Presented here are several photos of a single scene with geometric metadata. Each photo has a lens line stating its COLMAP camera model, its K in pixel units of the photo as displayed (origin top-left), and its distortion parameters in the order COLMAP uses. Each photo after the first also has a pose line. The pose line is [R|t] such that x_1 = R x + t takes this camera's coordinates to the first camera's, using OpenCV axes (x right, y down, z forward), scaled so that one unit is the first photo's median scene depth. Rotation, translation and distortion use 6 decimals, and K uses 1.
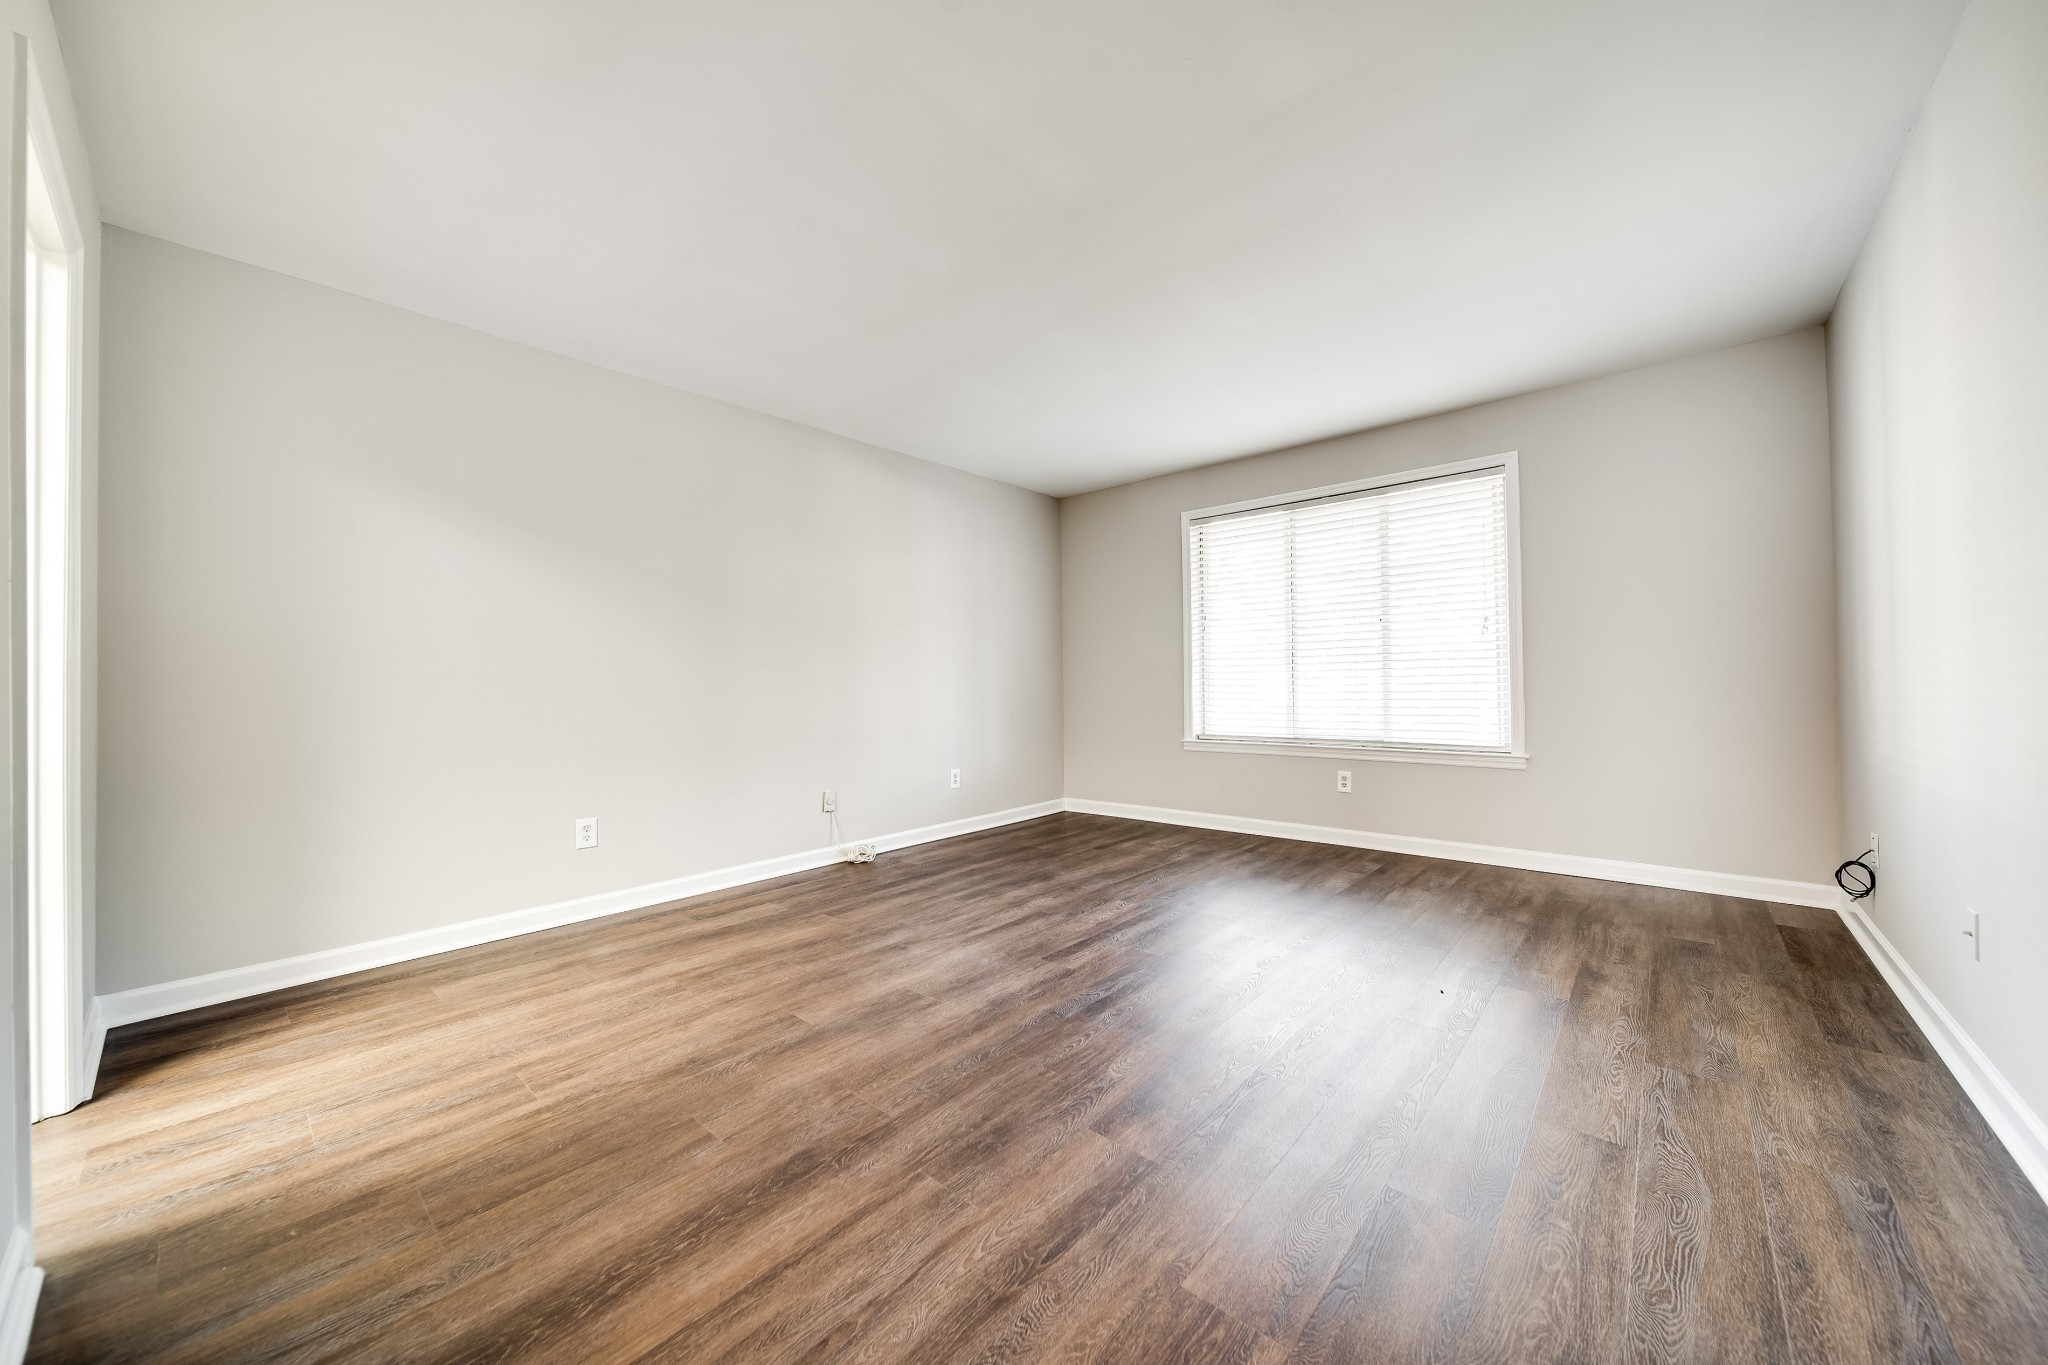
lens RADIAL K [[726.7, 0, 1033.5], [0, 726.7, 688.5], [0, 0, 1]] dist [0.000256, -0.000049]
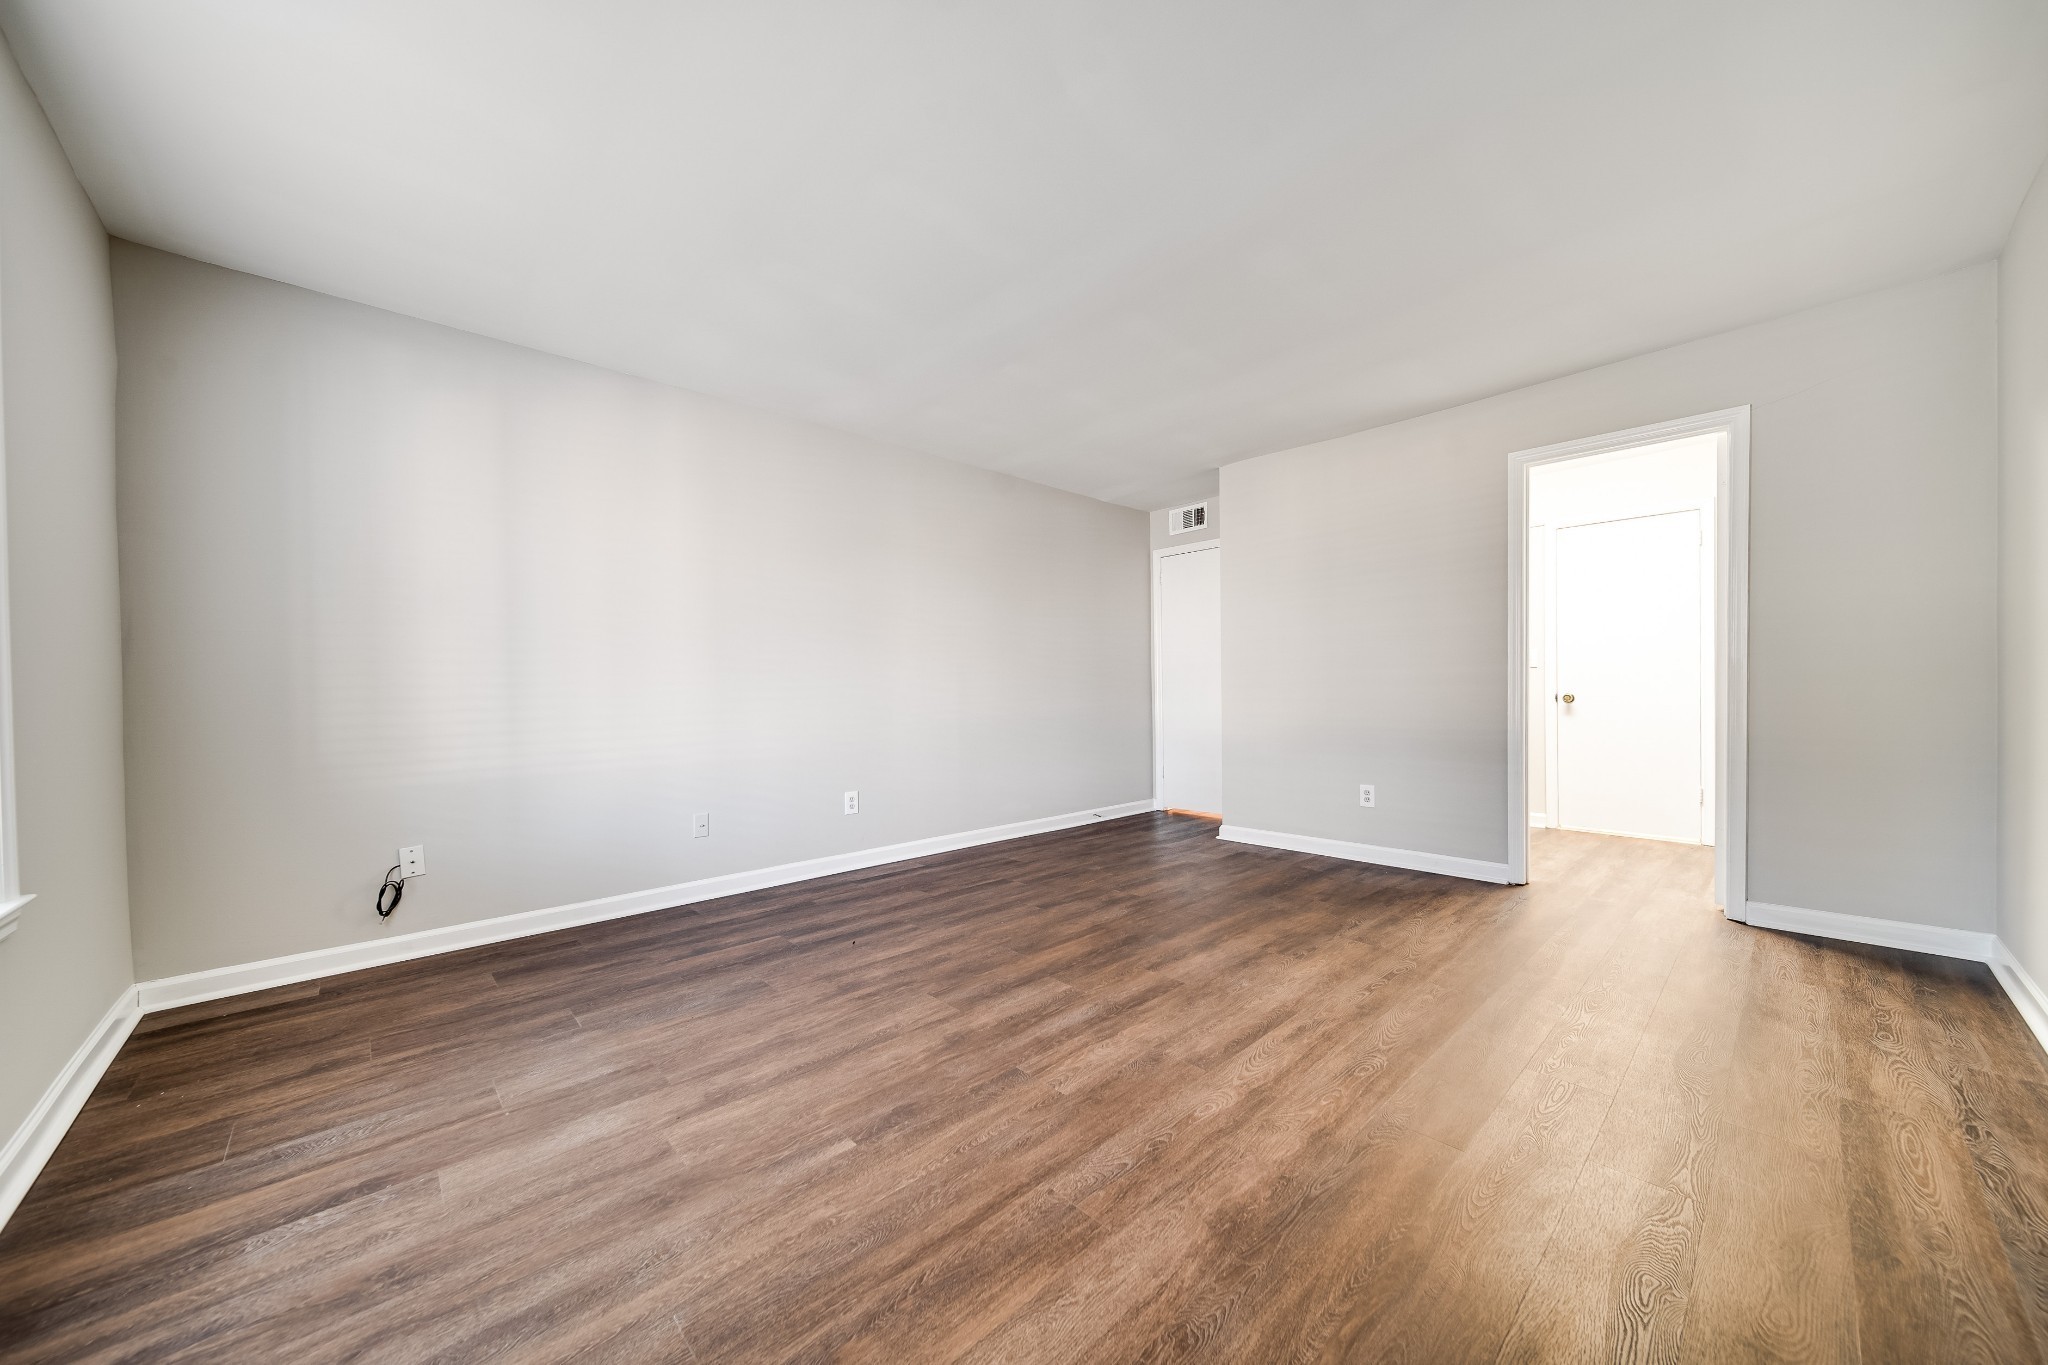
lens RADIAL K [[726.7, 0, 1033.5], [0, 726.7, 688.5], [0, 0, 1]] dist [0.000256, -0.000049]
pose [[-0.995306, 0.026926, 0.092955, 0.101396], [0.027460, 0.999613, 0.004470, -0.016051], [-0.092798, 0.007001, -0.995660, 1.853263]]
